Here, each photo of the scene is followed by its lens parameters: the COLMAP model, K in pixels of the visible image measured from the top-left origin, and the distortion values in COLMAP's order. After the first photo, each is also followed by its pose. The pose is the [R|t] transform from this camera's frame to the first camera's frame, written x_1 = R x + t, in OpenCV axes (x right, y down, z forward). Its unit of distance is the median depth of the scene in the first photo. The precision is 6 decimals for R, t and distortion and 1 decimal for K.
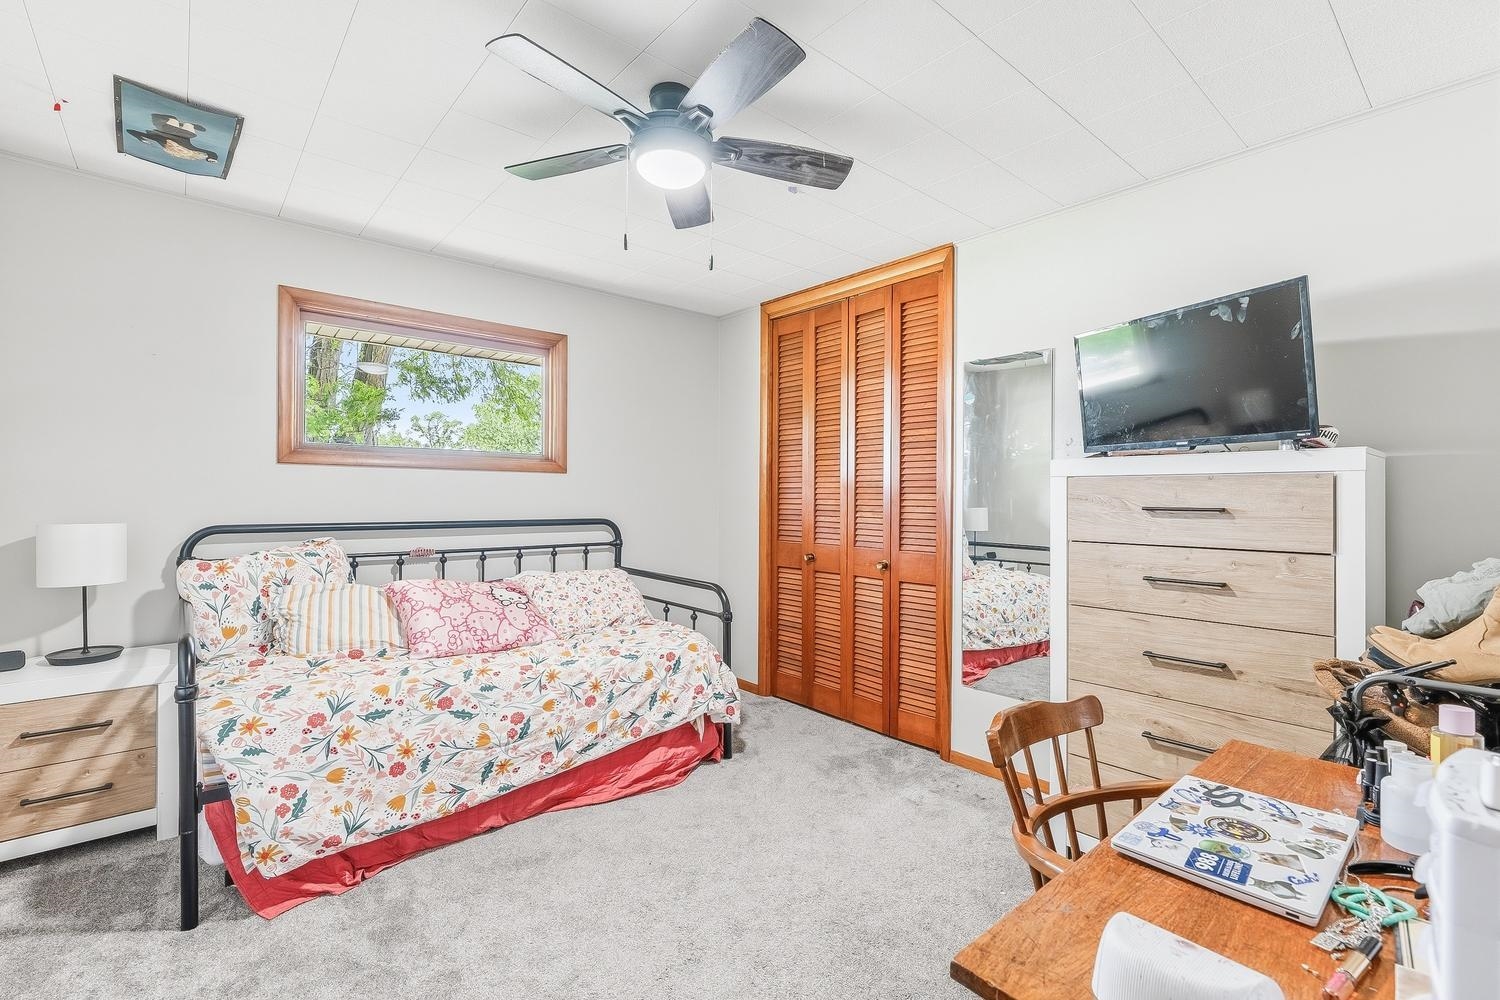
lens RADIAL K [[671.1, 0, 746.8], [0, 671.1, 495.0], [0, 0, 1]] dist [-0.002473, -0.000027]
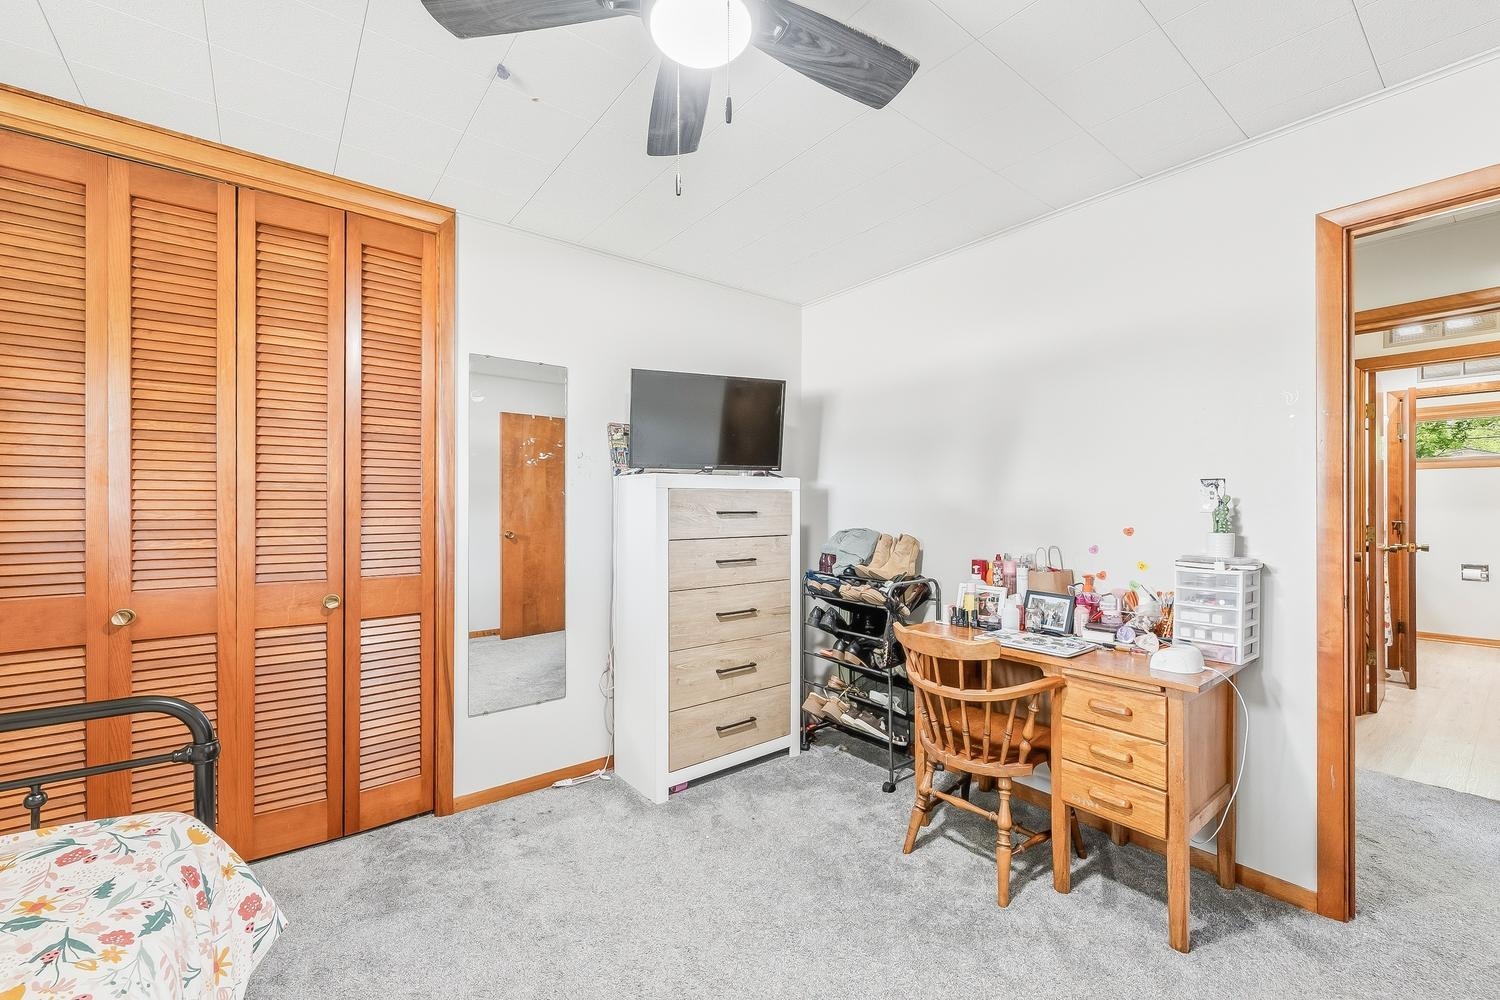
lens RADIAL K [[614.3, 0, 764.1], [0, 614.3, 505.4], [0, 0, 1]] dist [-0.003317, -0.000158]
pose [[0.033609, -0.005807, 0.999418, -0.464296], [-0.001021, 0.999982, 0.005845, -0.001148], [-0.999435, -0.001217, 0.033602, 0.571534]]
